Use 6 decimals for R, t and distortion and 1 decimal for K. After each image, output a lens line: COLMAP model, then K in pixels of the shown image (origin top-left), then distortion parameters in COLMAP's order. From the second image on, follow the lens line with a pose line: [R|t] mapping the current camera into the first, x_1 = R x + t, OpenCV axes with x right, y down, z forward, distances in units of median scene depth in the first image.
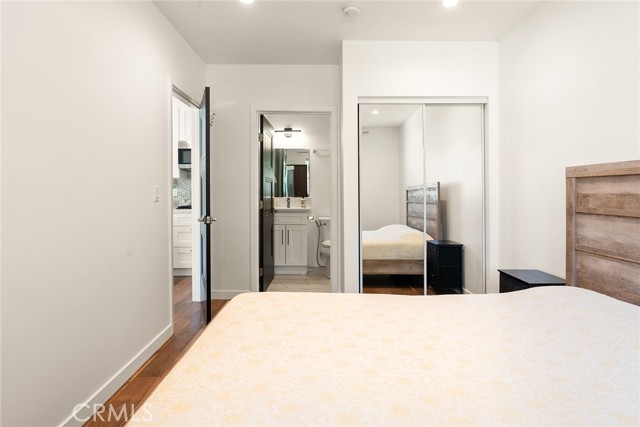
lens RADIAL K [[347.1, 0, 319.9], [0, 347.1, 196.3], [0, 0, 1]] dist [0.001168, 0.000228]
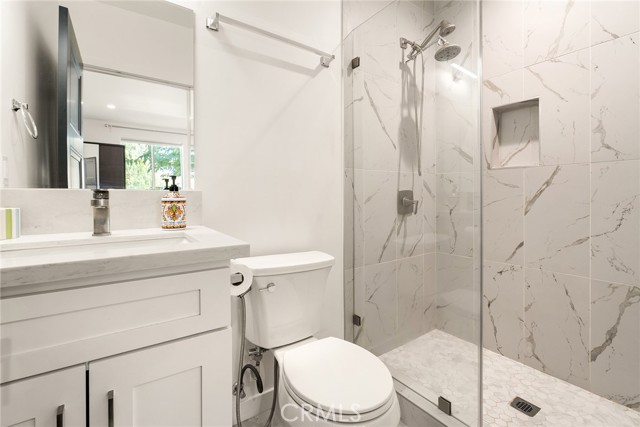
lens RADIAL K [[289.9, 0, 321.0], [0, 289.9, 196.5], [0, 0, 1]] dist [-0.004212, 0.000670]
pose [[0.828041, -0.003671, 0.560656, -0.075813], [0.002511, 0.999993, 0.002840, 0.008468], [-0.560663, -0.000944, 0.828044, 0.755104]]
